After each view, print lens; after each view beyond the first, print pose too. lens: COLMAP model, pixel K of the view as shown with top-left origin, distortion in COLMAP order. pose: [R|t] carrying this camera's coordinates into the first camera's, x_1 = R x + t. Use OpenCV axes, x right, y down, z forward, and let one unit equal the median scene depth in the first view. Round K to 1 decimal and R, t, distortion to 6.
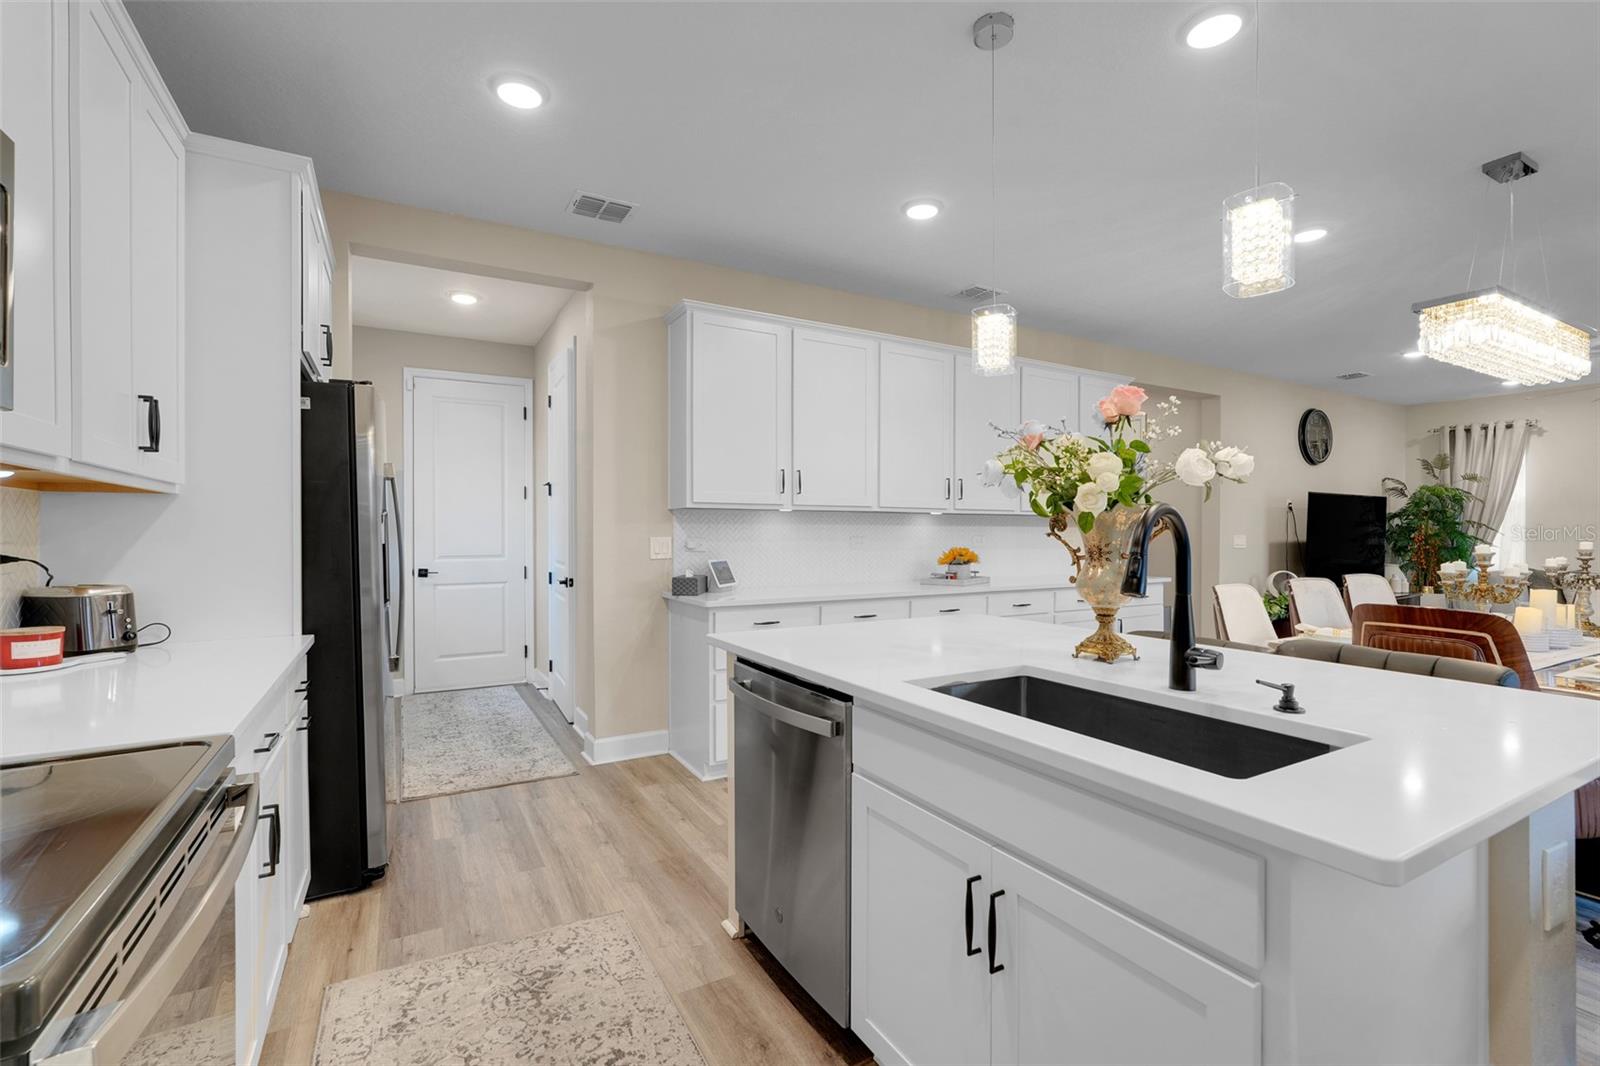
lens RADIAL K [[705.3, 0, 803.0], [0, 705.3, 535.1], [0, 0, 1]] dist [-0.000220, 0.001425]
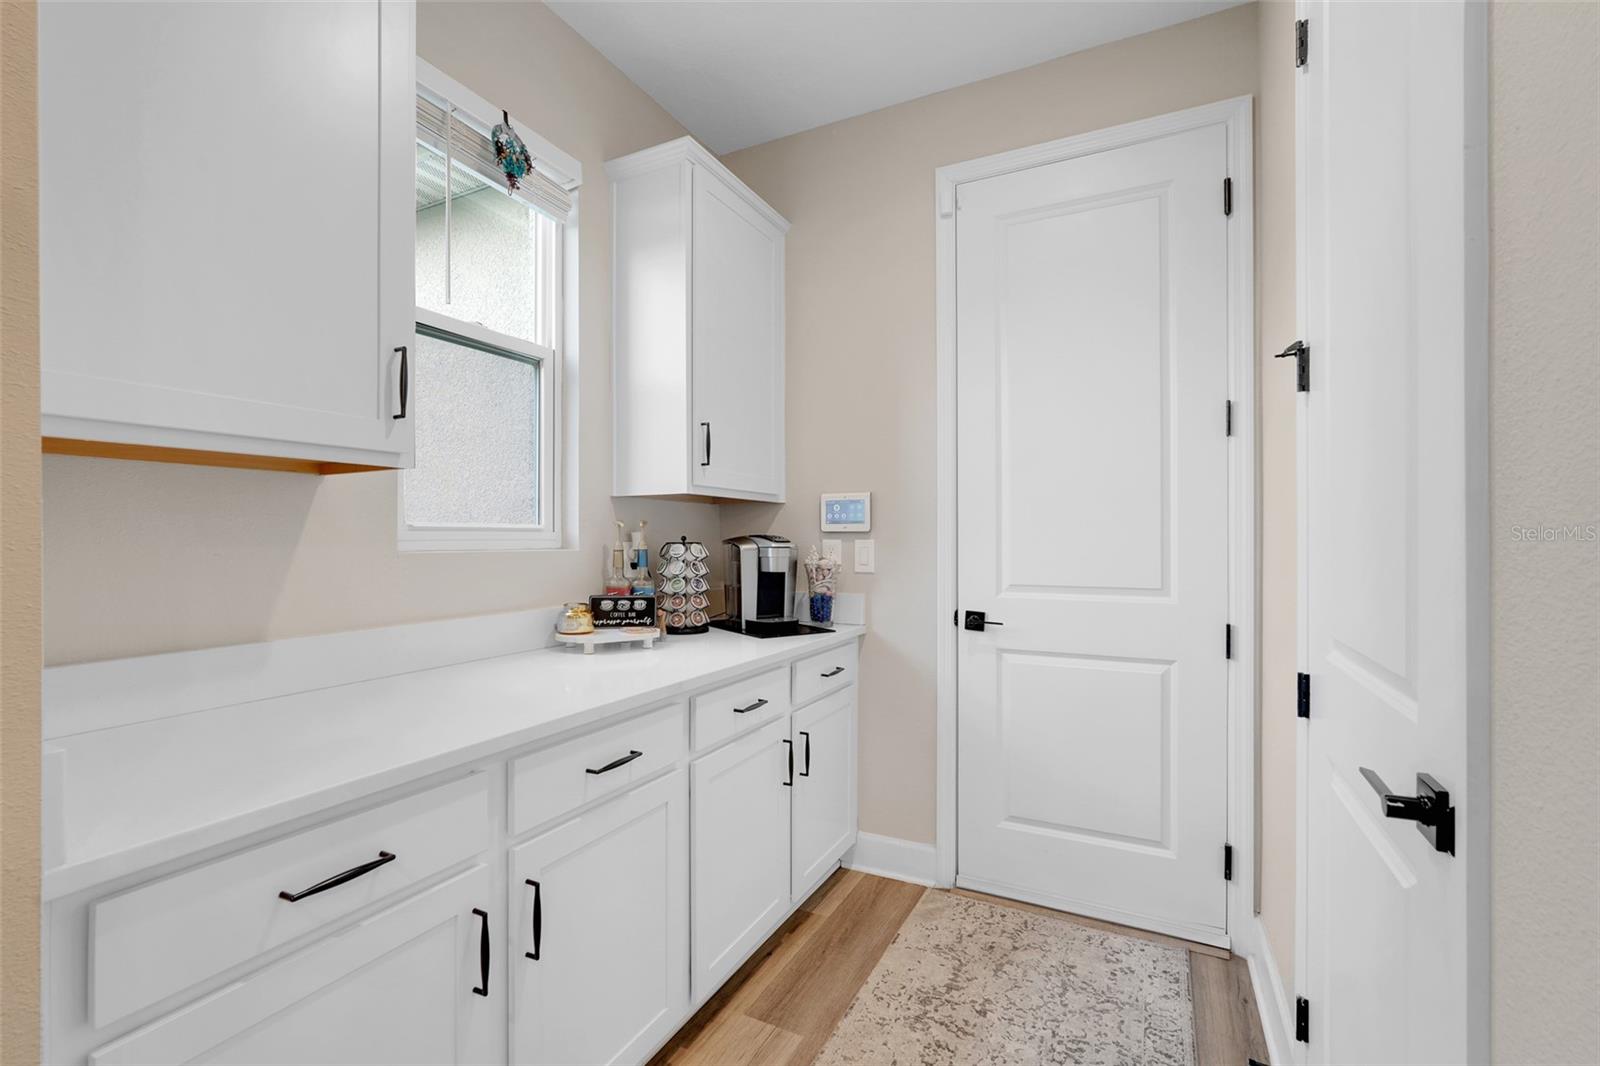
lens RADIAL K [[705.3, 0, 794.2], [0, 705.3, 534.0], [0, 0, 1]] dist [-0.000220, 0.001425]
pose [[0.556249, 0.000098, -0.831016, -0.212385], [-0.006324, 0.999972, -0.004115, 0.001079], [0.830992, 0.007544, 0.556234, 0.601269]]
